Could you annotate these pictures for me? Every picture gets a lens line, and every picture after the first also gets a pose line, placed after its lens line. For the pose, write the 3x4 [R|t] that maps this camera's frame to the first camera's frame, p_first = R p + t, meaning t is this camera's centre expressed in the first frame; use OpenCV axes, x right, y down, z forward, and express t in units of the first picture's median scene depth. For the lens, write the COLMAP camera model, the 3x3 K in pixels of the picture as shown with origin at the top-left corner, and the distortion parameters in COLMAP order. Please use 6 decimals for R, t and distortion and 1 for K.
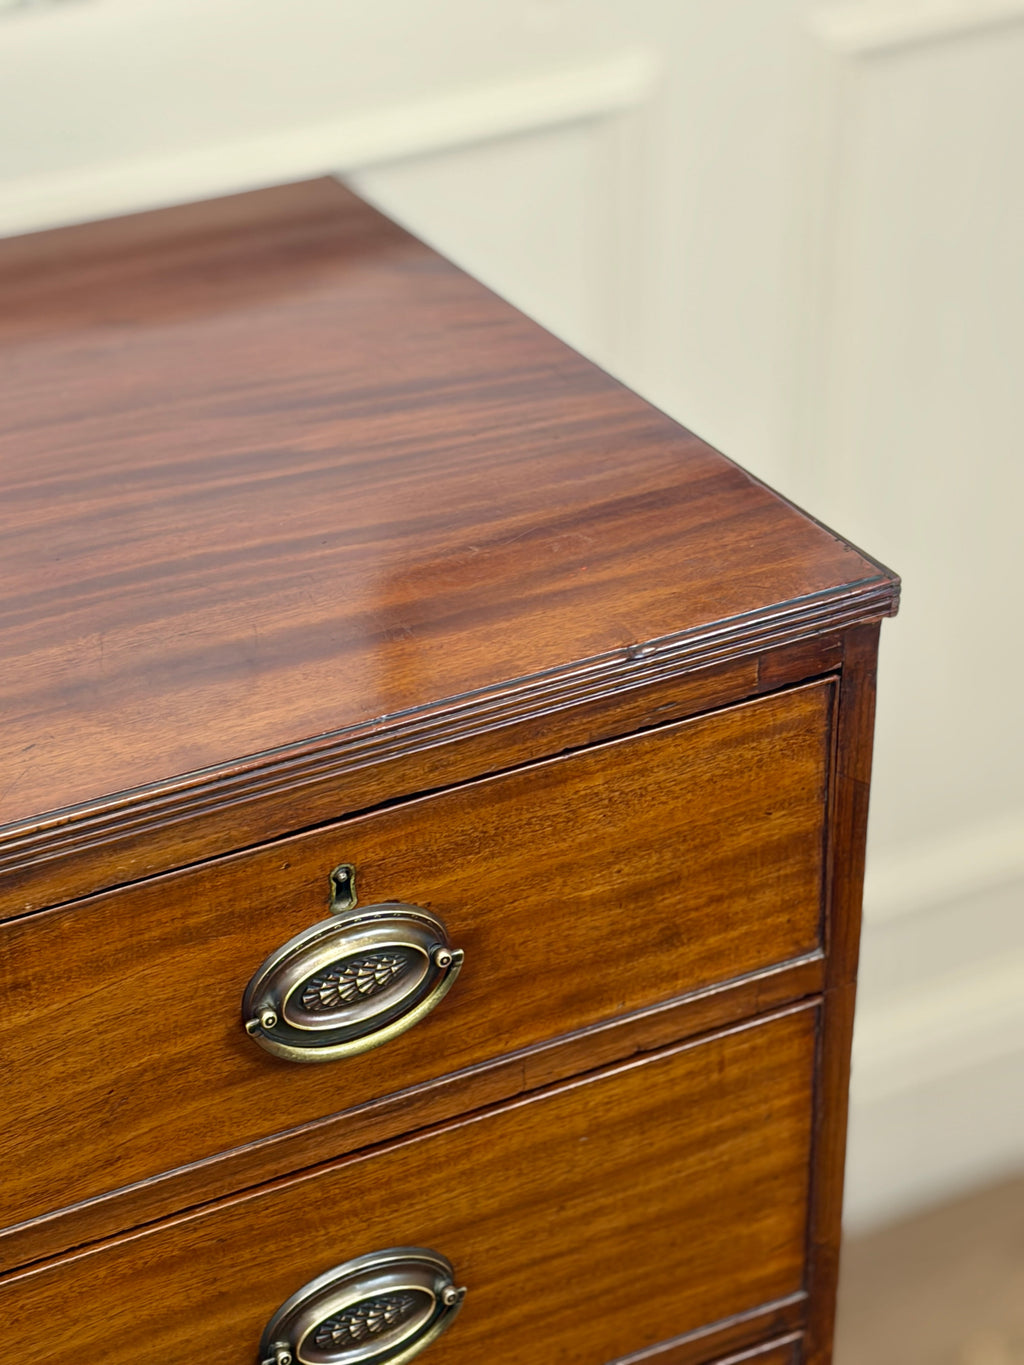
lens RADIAL K [[3253.7, 0, 482.5], [0, 3253.7, 680.1], [0, 0, 1]] dist [0.276333, -1.301893]
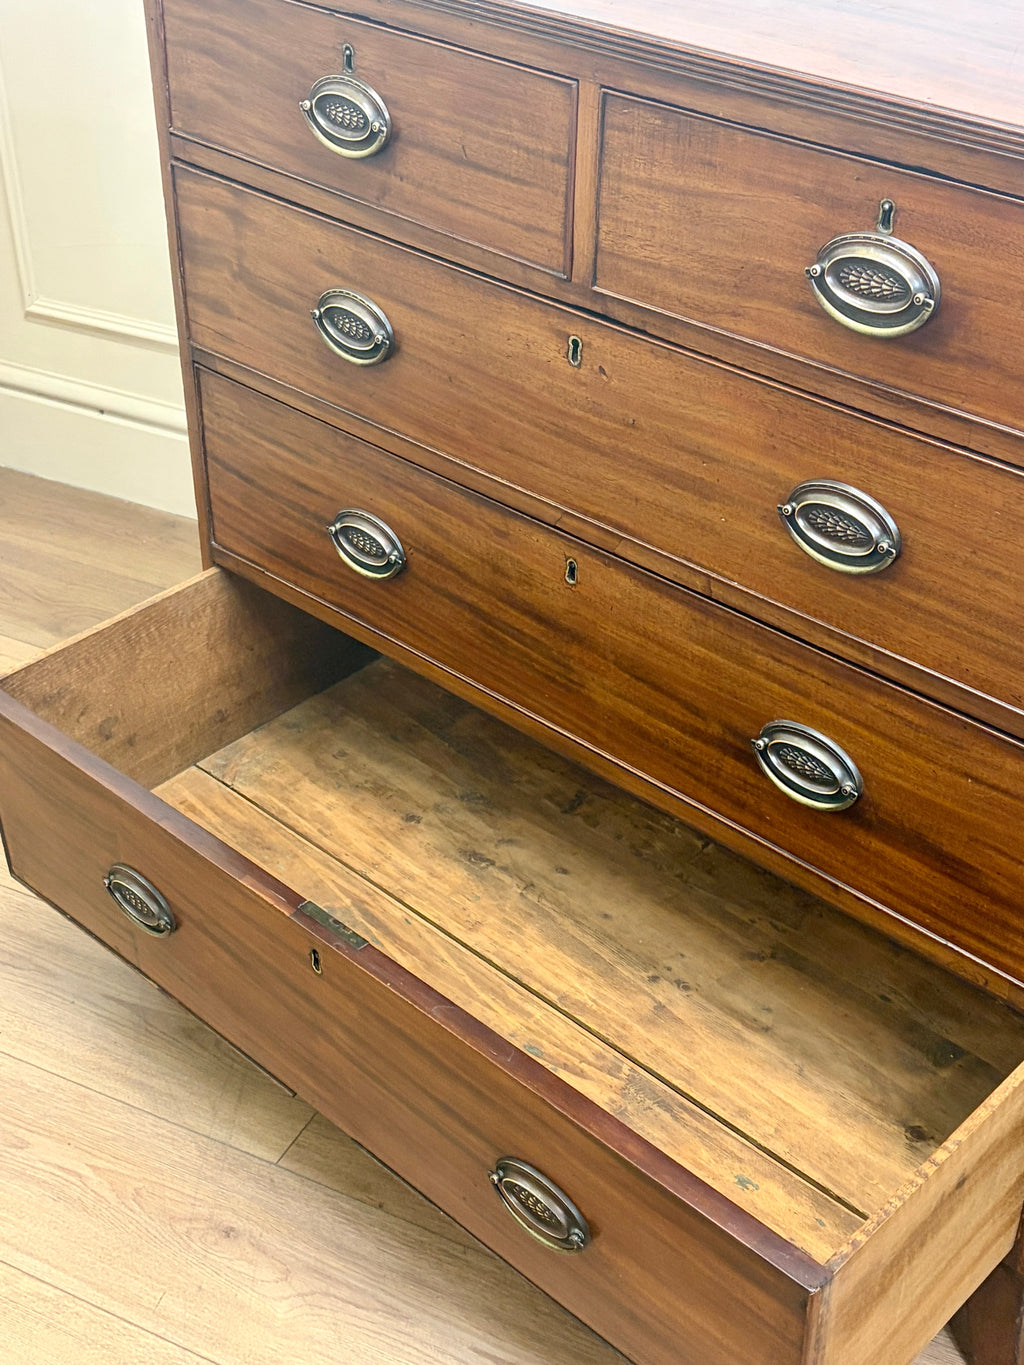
lens RADIAL K [[1837.0, 0, 512.0], [0, 1837.0, 682.5], [0, 0, 1]] dist [0.217377, -0.862027]
pose [[0.319035, 0.540063, -0.778812, 0.667316], [-0.487804, 0.798120, 0.353627, 0.013329], [0.812566, 0.267088, 0.518073, 0.423144]]
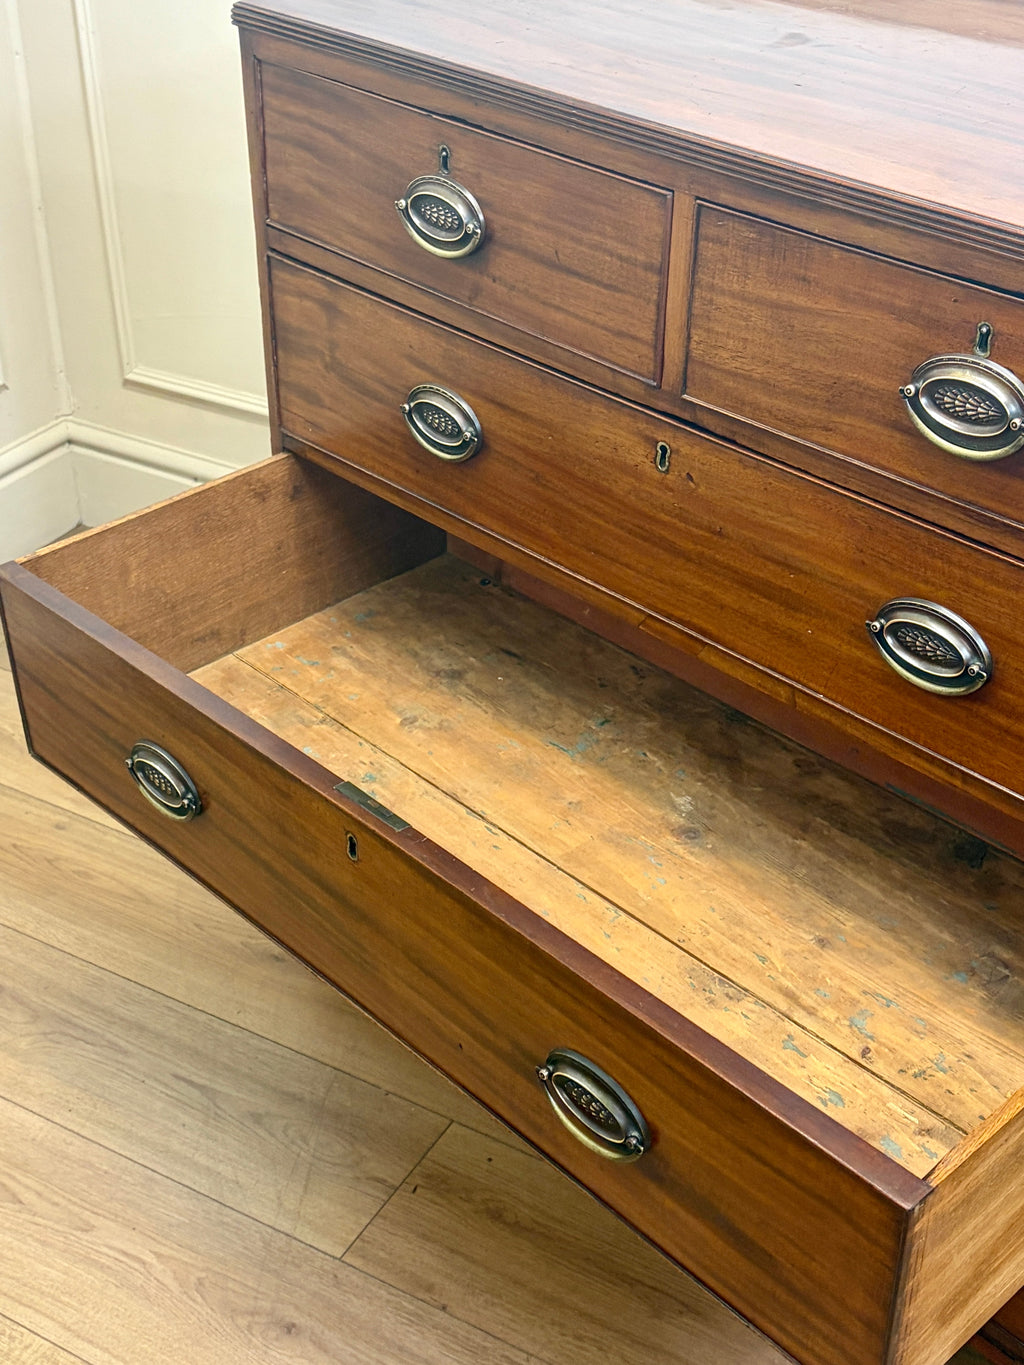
lens RADIAL K [[1837.0, 0, 512.0], [0, 1837.0, 682.5], [0, 0, 1]] dist [0.217377, -0.862027]
pose [[0.266793, 0.529365, -0.805354, 0.642271], [-0.493489, 0.792817, 0.357645, -0.010888], [0.827823, 0.302016, 0.472754, 0.422596]]
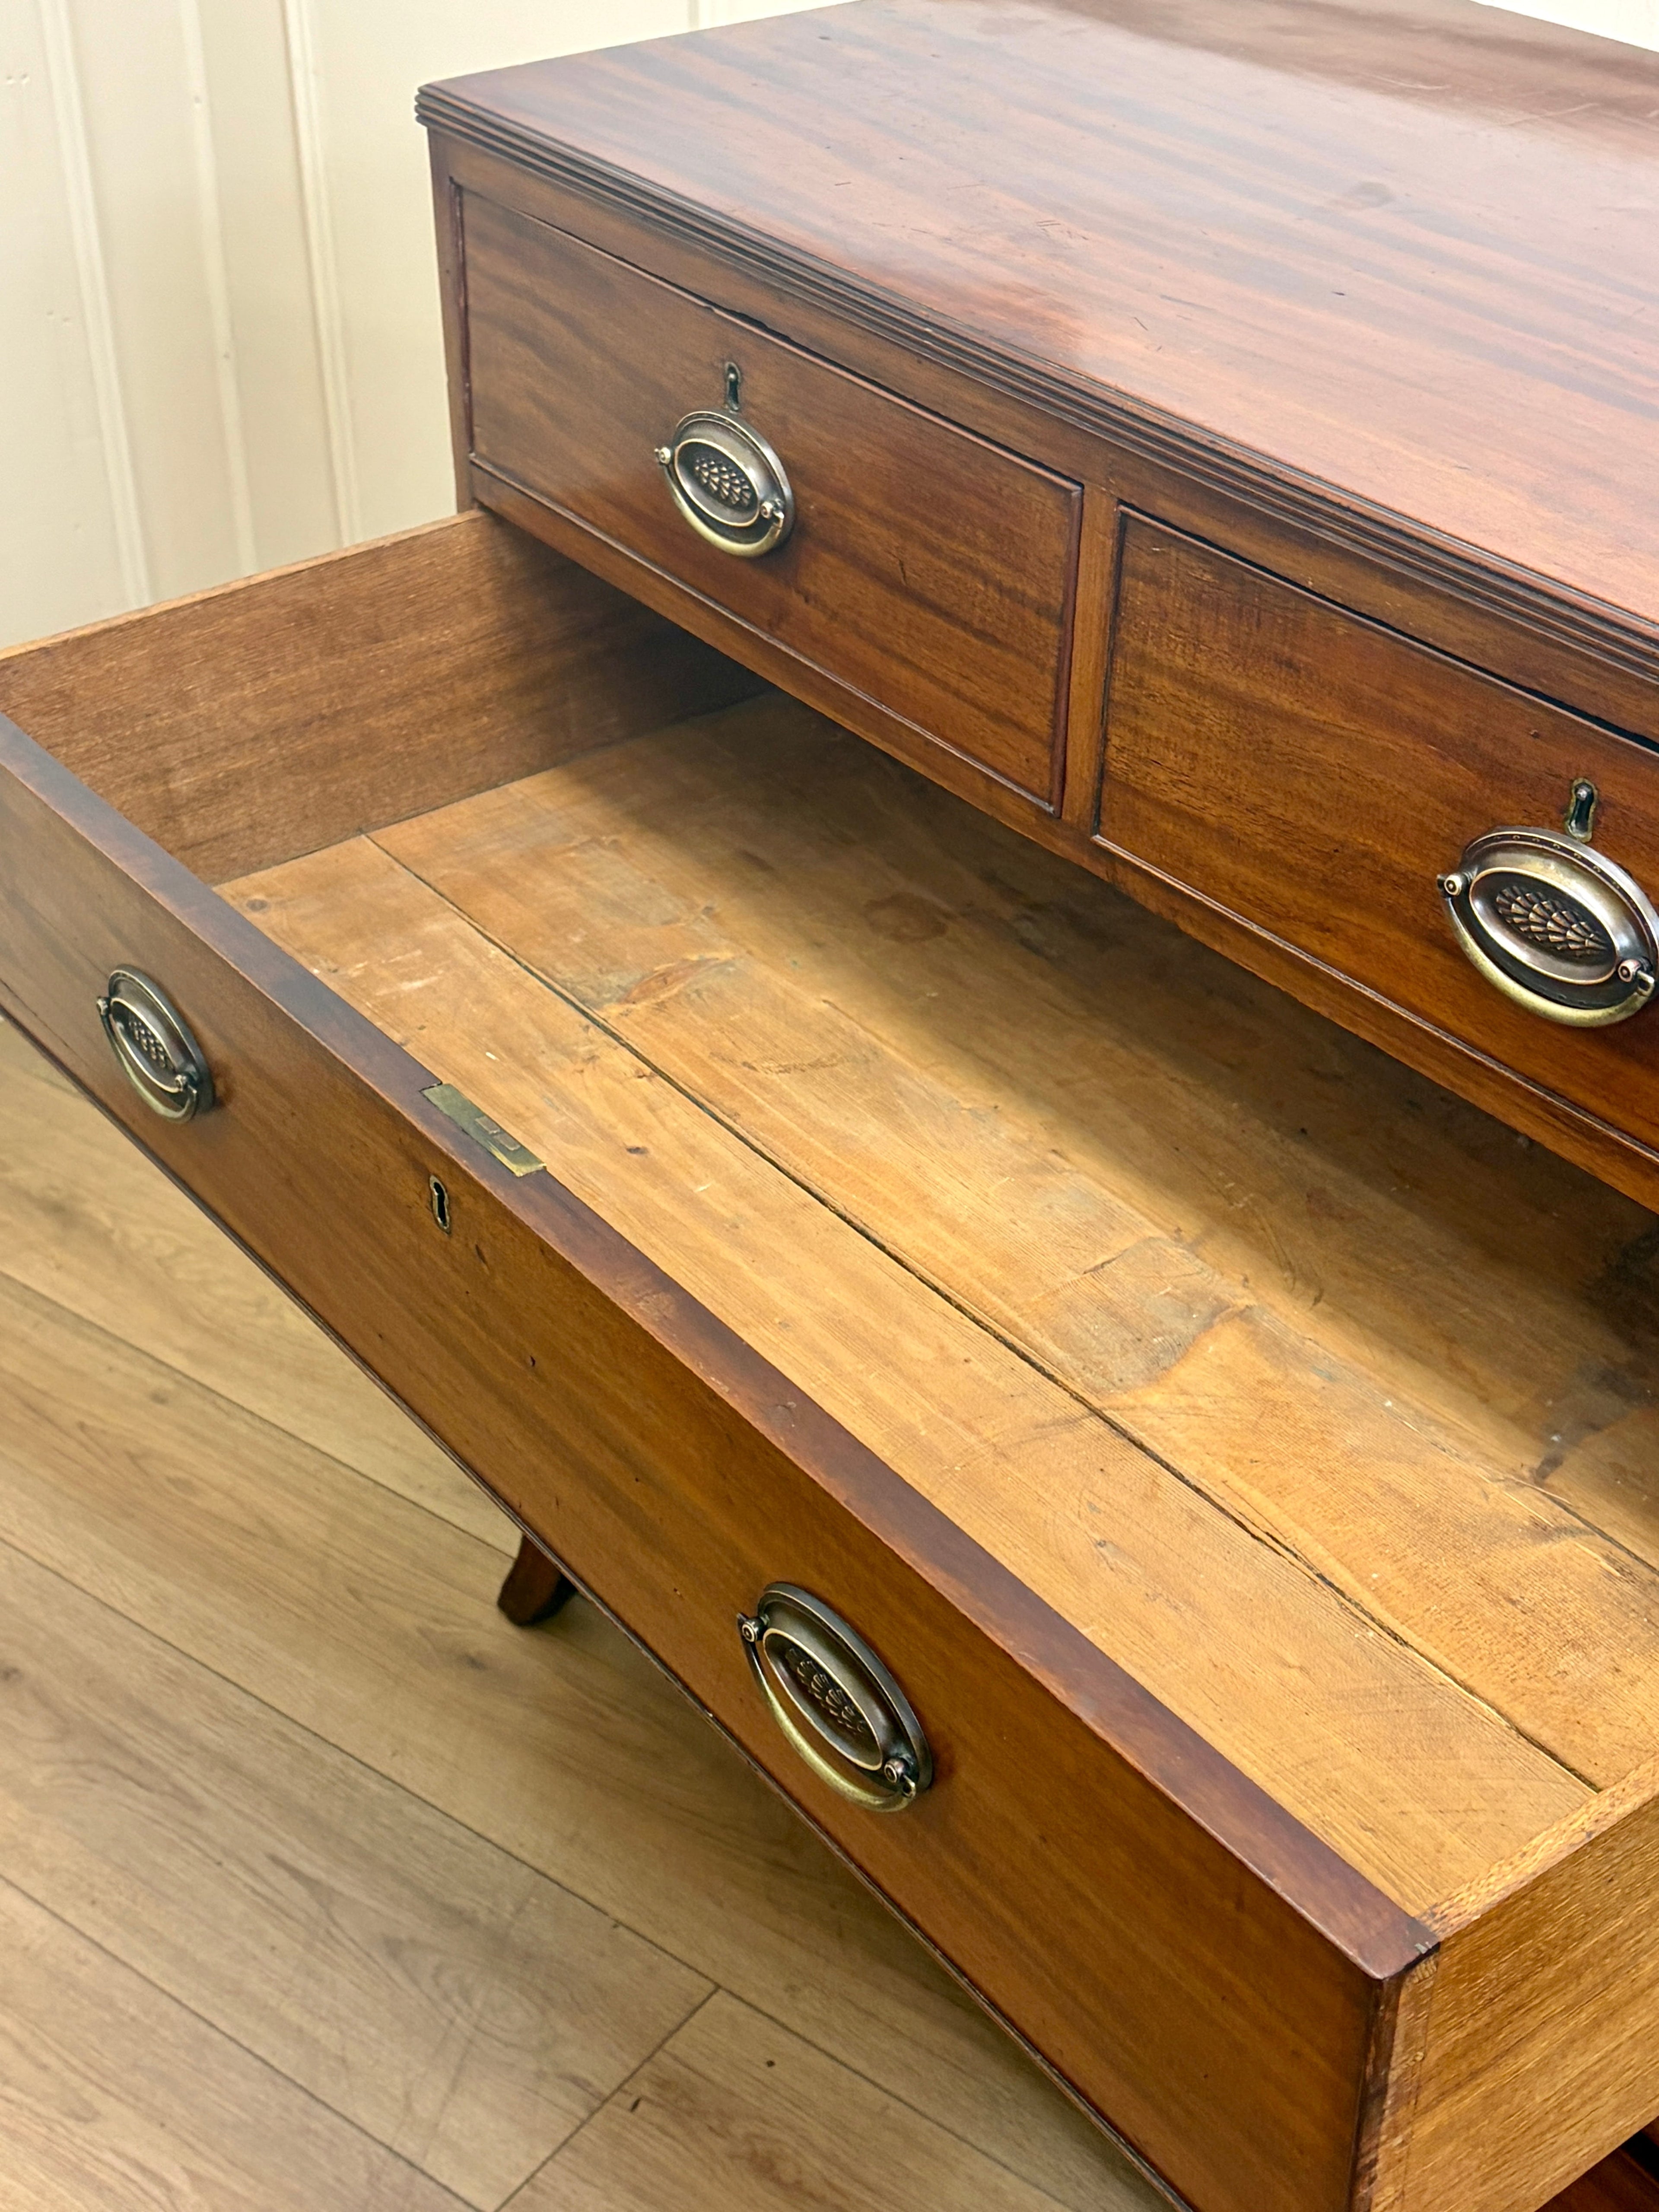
lens RADIAL K [[2976.9, 0, 829.5], [0, 2976.9, 1106.0], [0, 0, 1]] dist [0.217377, -0.862027]
pose [[0.148230, 0.556522, -0.817503, 0.564384], [-0.505822, 0.752991, 0.420889, -0.099850], [0.849807, 0.351123, 0.393117, 0.521366]]
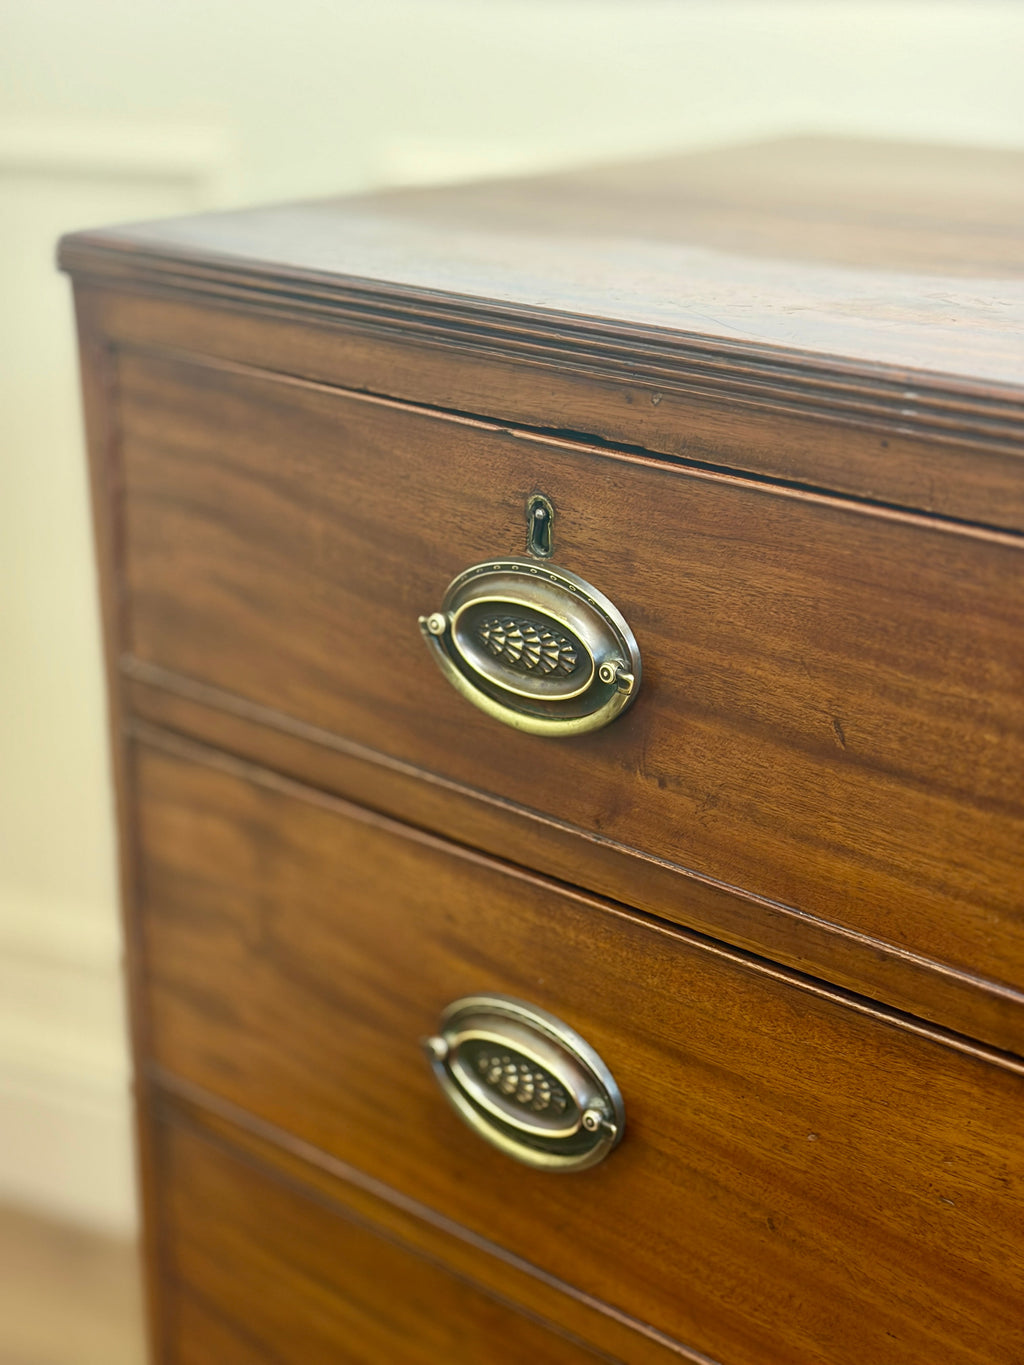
lens RADIAL K [[2080.4, 0, 505.8], [0, 2080.4, 697.3], [0, 0, 1]] dist [0.288207, -1.244293]
pose [[0.344670, 0.344134, -0.873370, 0.112131], [-0.475061, 0.866390, 0.153904, 0.107654], [0.809642, 0.361858, 0.462103, 0.561022]]
